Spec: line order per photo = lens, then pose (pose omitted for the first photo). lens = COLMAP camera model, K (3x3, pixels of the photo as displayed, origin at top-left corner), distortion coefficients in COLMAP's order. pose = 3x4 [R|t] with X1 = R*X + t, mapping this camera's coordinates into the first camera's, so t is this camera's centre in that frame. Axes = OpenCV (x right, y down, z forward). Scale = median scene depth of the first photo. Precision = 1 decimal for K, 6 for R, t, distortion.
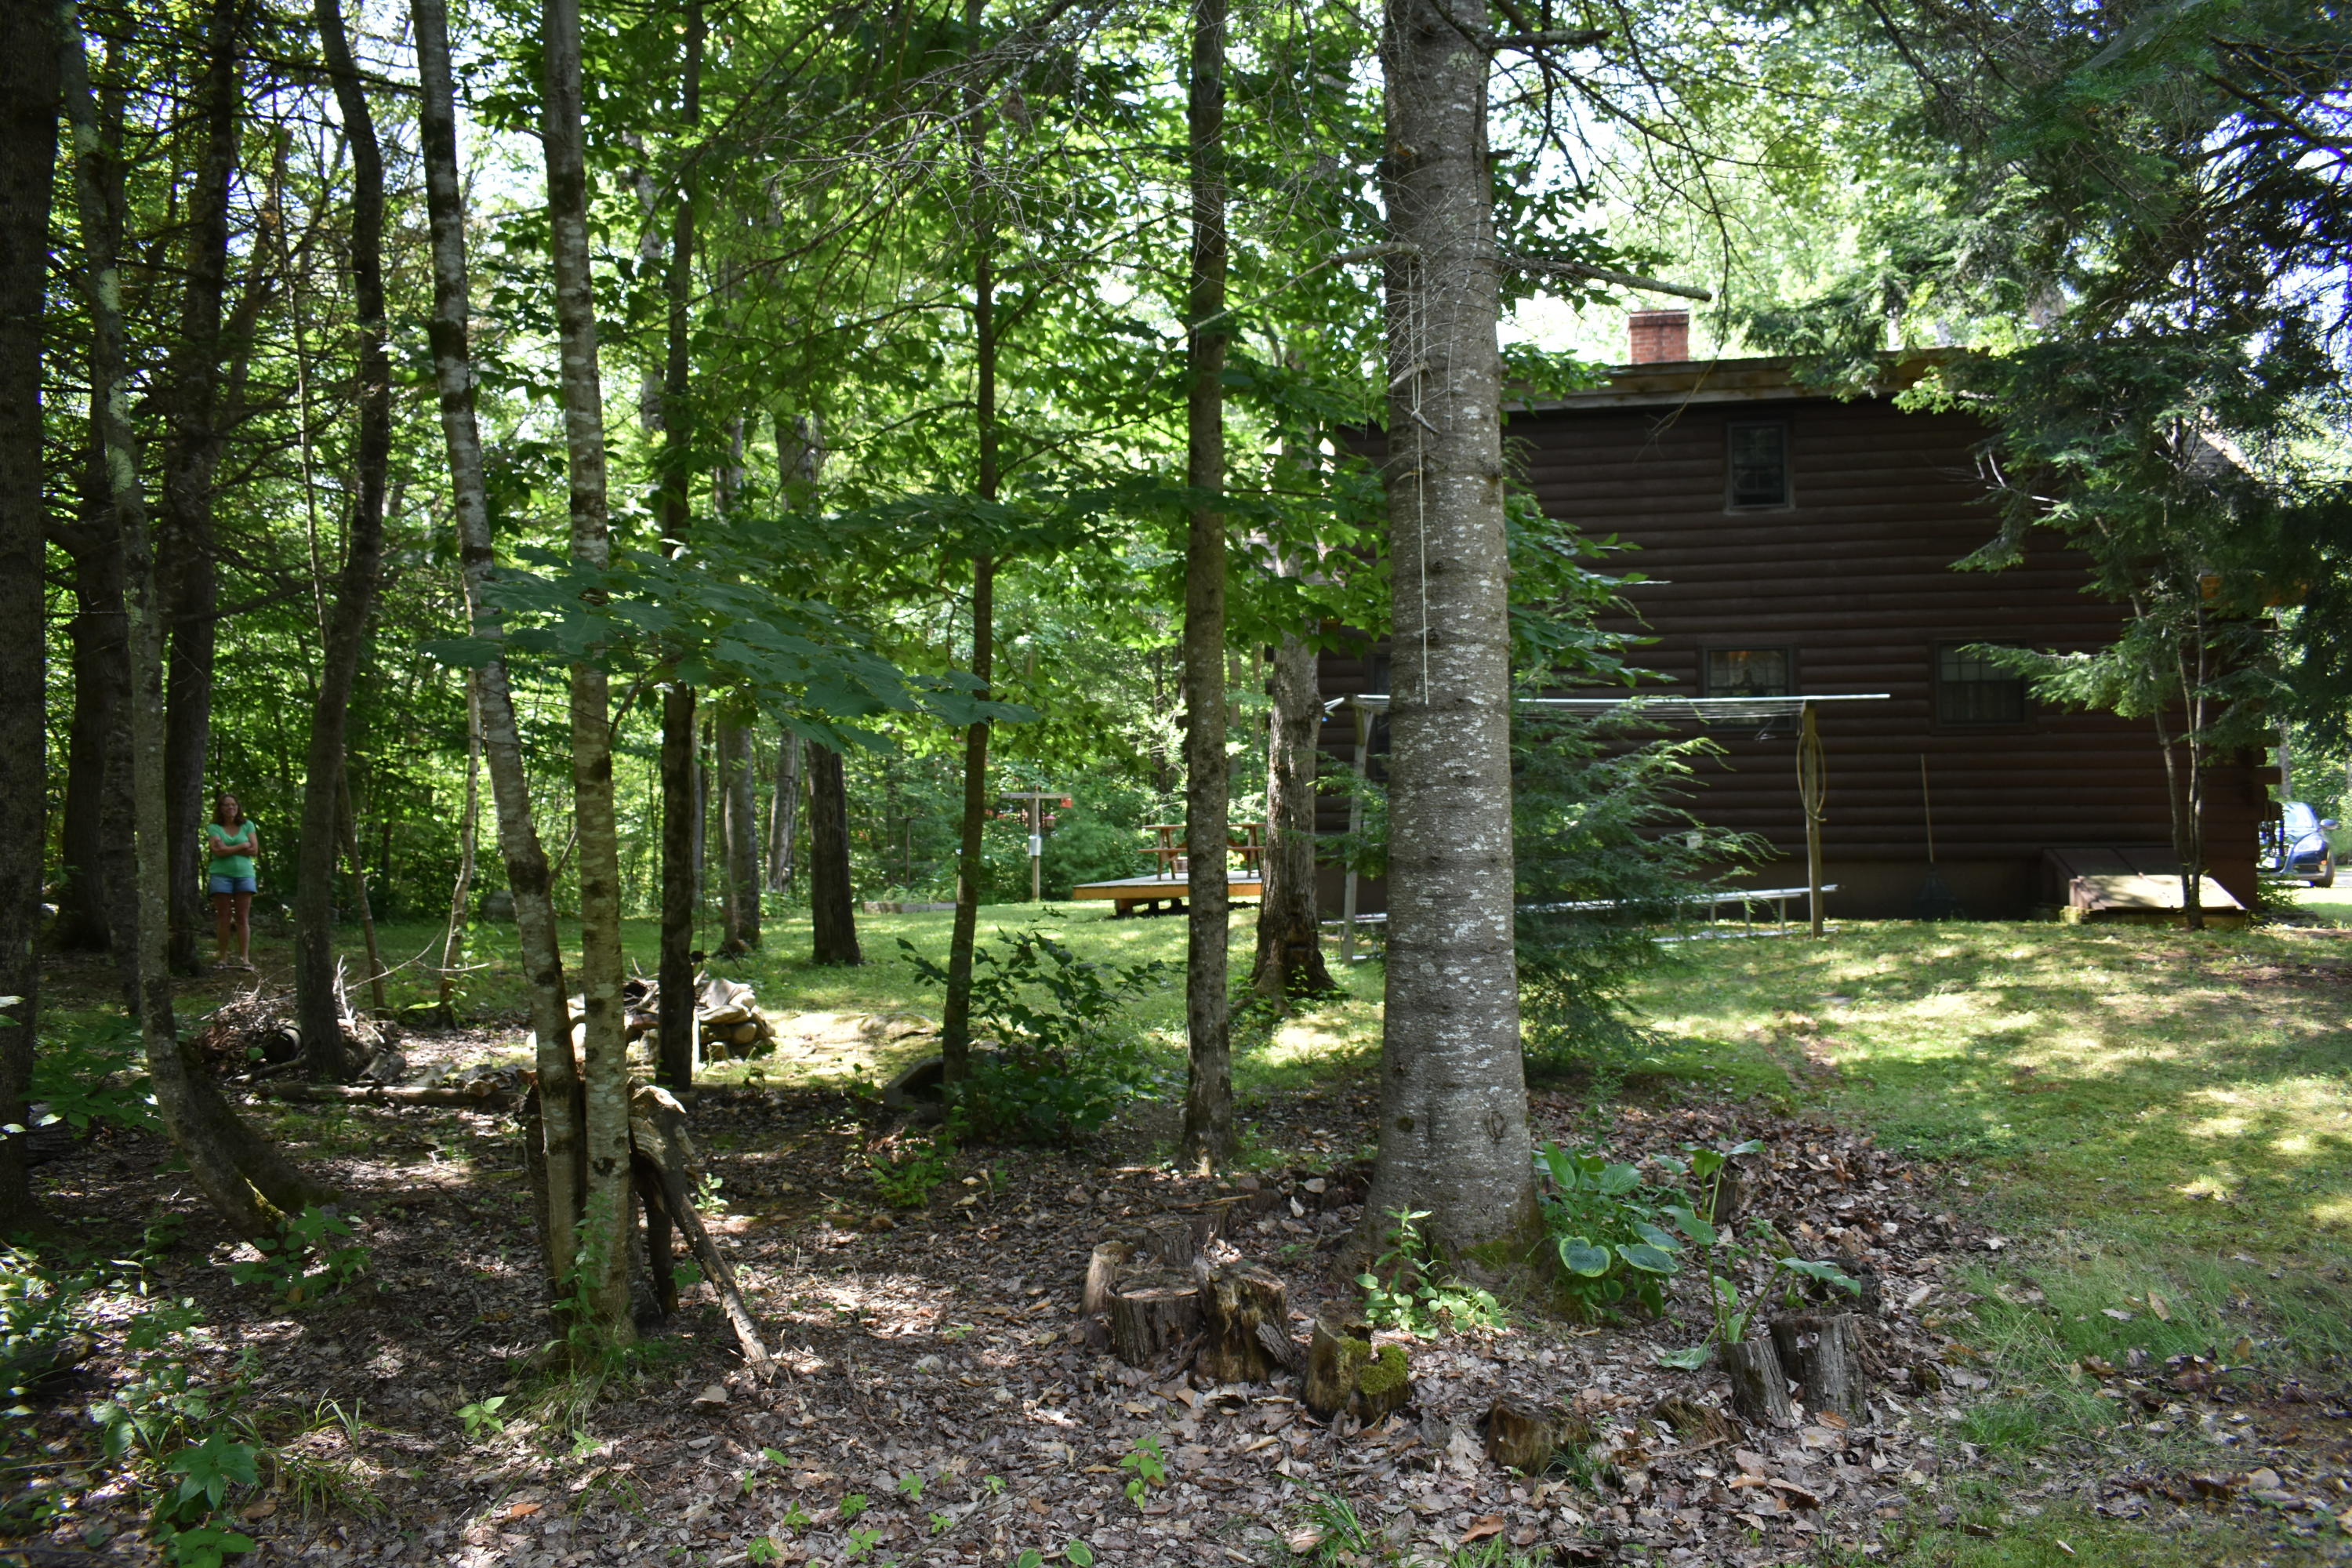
lens RADIAL K [[1811.1, 0, 1176.0], [0, 1811.1, 784.0], [0, 0, 1]] dist [-0.020995, 0.013248]
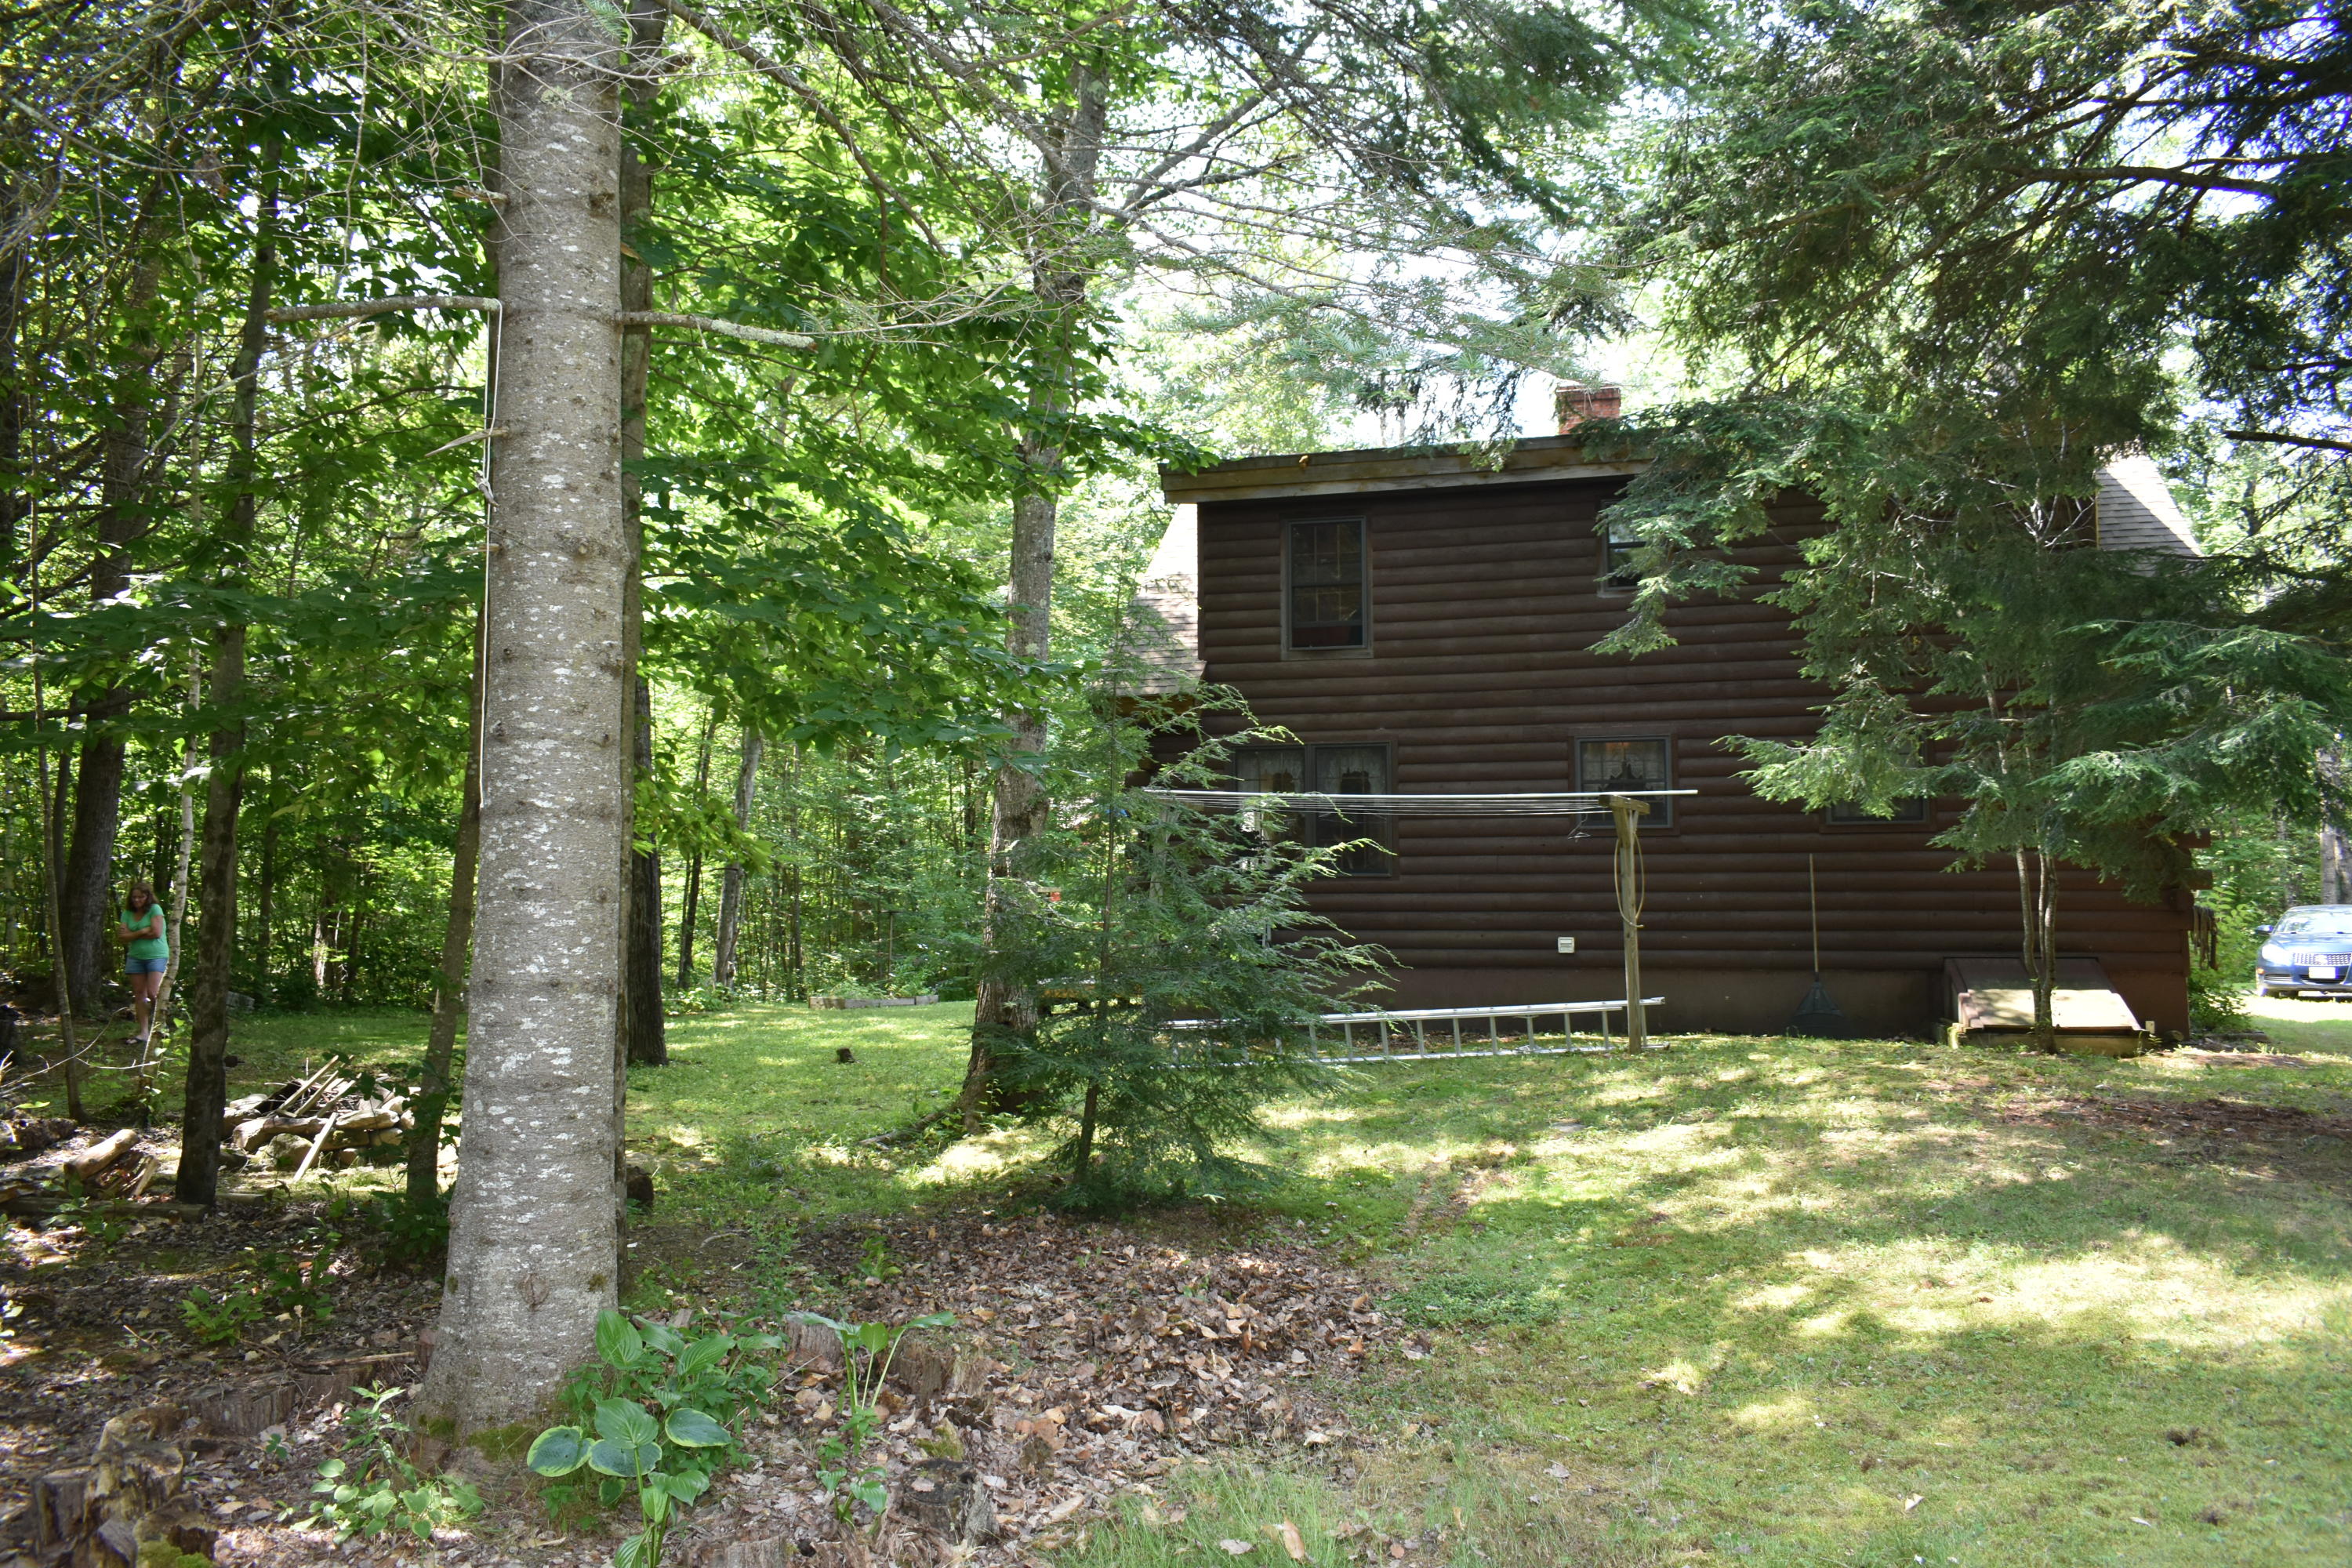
lens RADIAL K [[1811.1, 0, 1176.0], [0, 1811.1, 784.0], [0, 0, 1]] dist [-0.020995, 0.013248]
pose [[0.994467, 0.000656, -0.105050, 0.277459], [-0.005896, 0.998753, -0.049577, -0.006613], [0.104887, 0.049922, 0.993230, 0.074690]]
